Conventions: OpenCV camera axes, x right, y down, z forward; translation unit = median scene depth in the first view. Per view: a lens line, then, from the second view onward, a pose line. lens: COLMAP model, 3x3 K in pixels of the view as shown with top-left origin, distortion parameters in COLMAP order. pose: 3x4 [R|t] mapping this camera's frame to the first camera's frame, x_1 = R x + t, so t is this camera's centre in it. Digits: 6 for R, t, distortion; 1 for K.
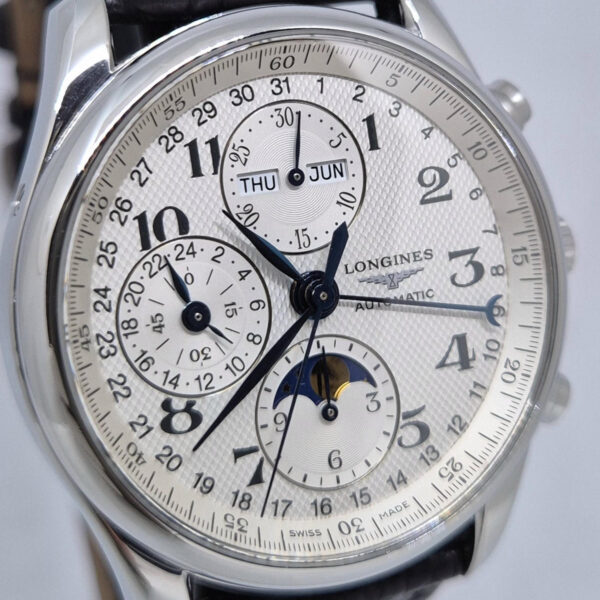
lens RADIAL K [[1299.8, 0, 300.3], [0, 1299.8, 187.3], [0, 0, 1]] dist [-0.010030, -0.619566]
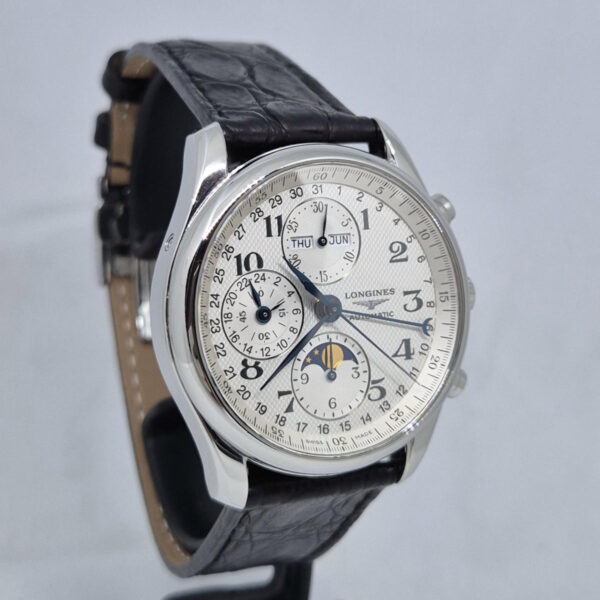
lens RADIAL K [[1271.4, 0, 262.4], [0, 1271.4, 269.3], [0, 0, 1]] dist [-0.022924, -0.192972]
pose [[0.996455, 0.071626, 0.044124, -0.158375], [-0.071502, 0.997431, -0.004381, 0.043643], [-0.044324, 0.001210, 0.999016, -0.723841]]
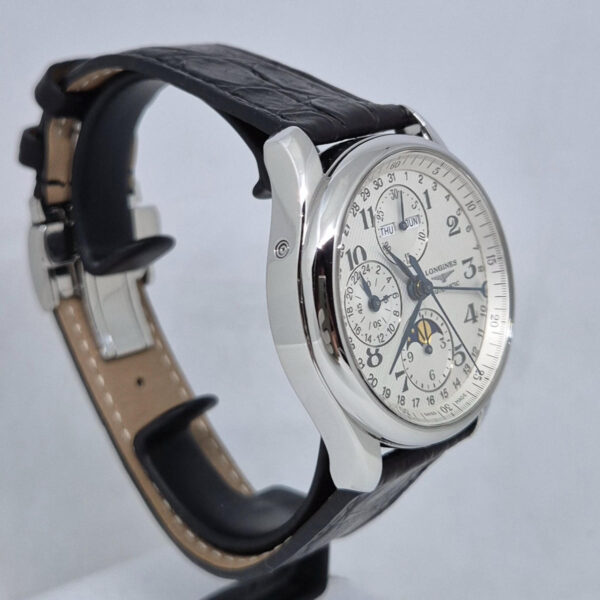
lens RADIAL K [[1271.4, 0, 262.4], [0, 1271.4, 269.3], [0, 0, 1]] dist [-0.022924, -0.192972]
pose [[0.912980, -0.090918, 0.397745, -0.918295], [0.090810, 0.995684, 0.019153, 0.001133], [-0.397769, 0.018633, 0.917296, -0.590097]]
